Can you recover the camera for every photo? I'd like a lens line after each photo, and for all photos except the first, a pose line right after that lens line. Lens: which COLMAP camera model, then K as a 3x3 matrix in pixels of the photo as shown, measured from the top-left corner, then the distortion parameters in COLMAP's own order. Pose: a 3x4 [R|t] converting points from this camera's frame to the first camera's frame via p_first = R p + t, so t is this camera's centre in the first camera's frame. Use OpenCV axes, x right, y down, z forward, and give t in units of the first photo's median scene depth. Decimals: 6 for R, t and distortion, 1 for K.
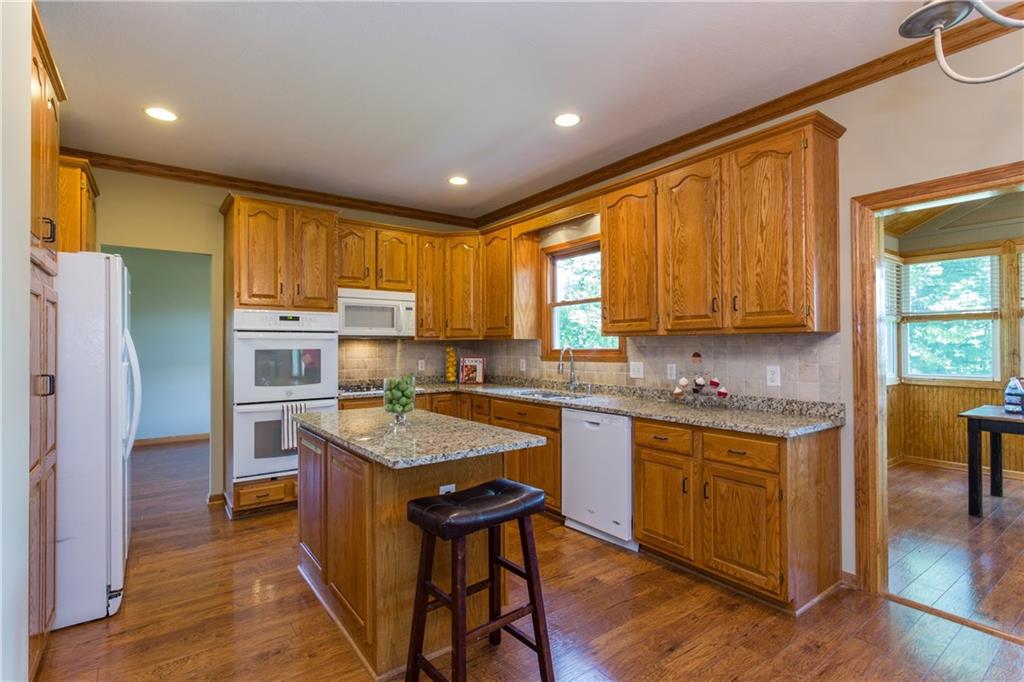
lens RADIAL K [[491.1, 0, 512.0], [0, 491.1, 341.0], [0, 0, 1]] dist [0.003407, 0.001273]
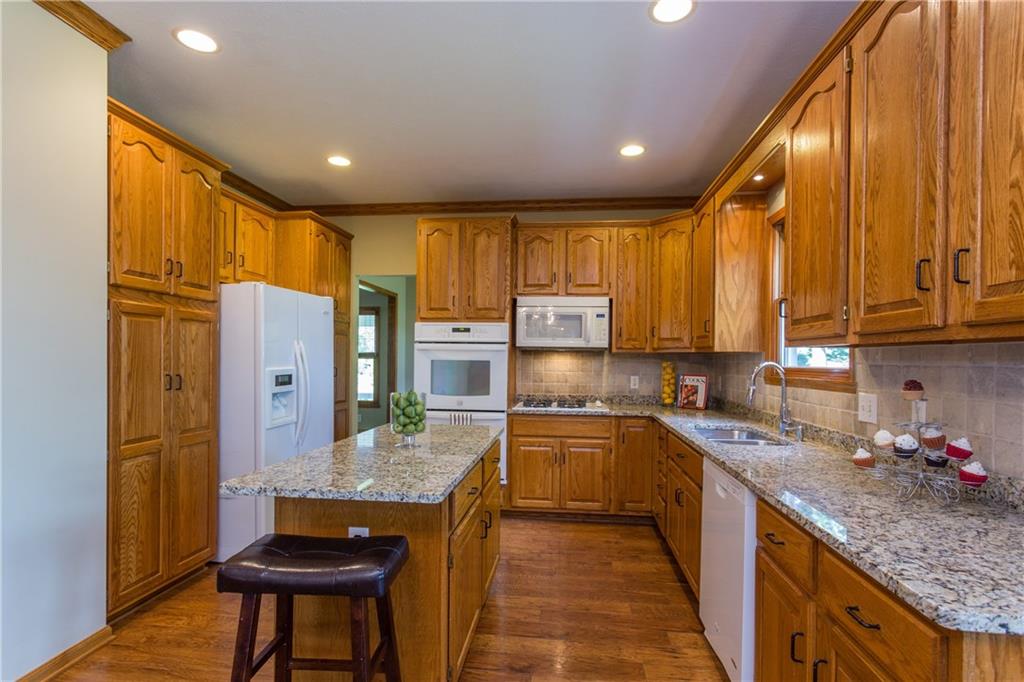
lens RADIAL K [[501.7, 0, 511.6], [0, 501.7, 360.5], [0, 0, 1]] dist [0.000910, 0.000666]
pose [[0.732476, 0.017169, -0.680576, 0.328181], [-0.008788, 0.999837, 0.015765, 0.000113], [0.680736, -0.005566, 0.732508, 0.298606]]
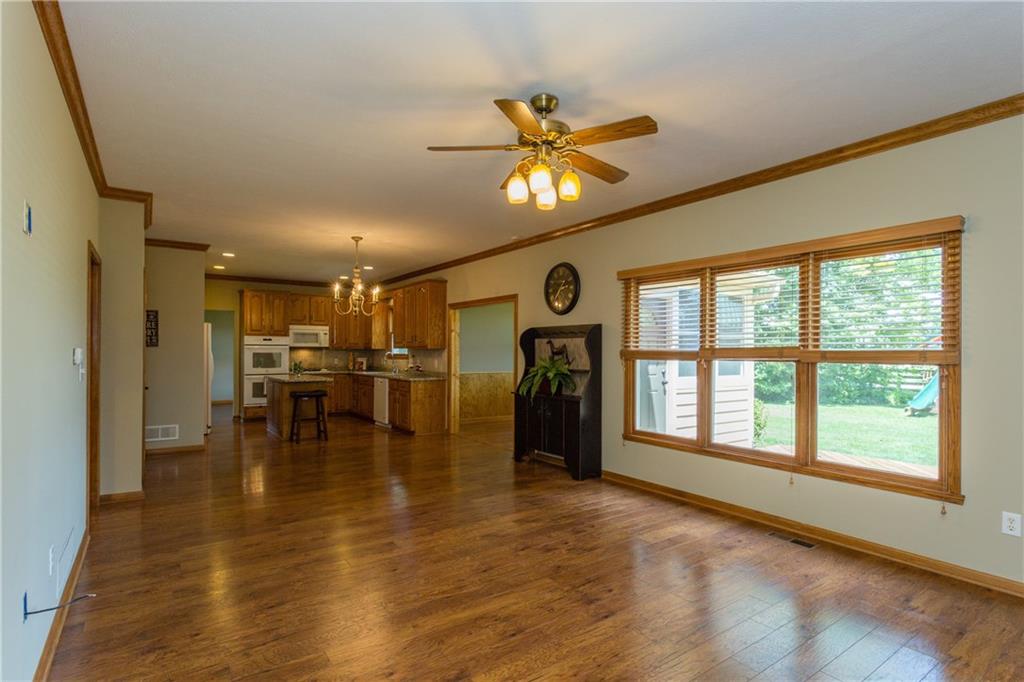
lens RADIAL K [[511.1, 0, 513.3], [0, 511.1, 345.9], [0, 0, 1]] dist [-0.000688, 0.000167]
pose [[0.999777, 0.008488, -0.019360, 0.763745], [-0.008422, 0.999958, 0.003480, -0.033879], [0.019388, -0.003316, 0.999807, -1.409640]]
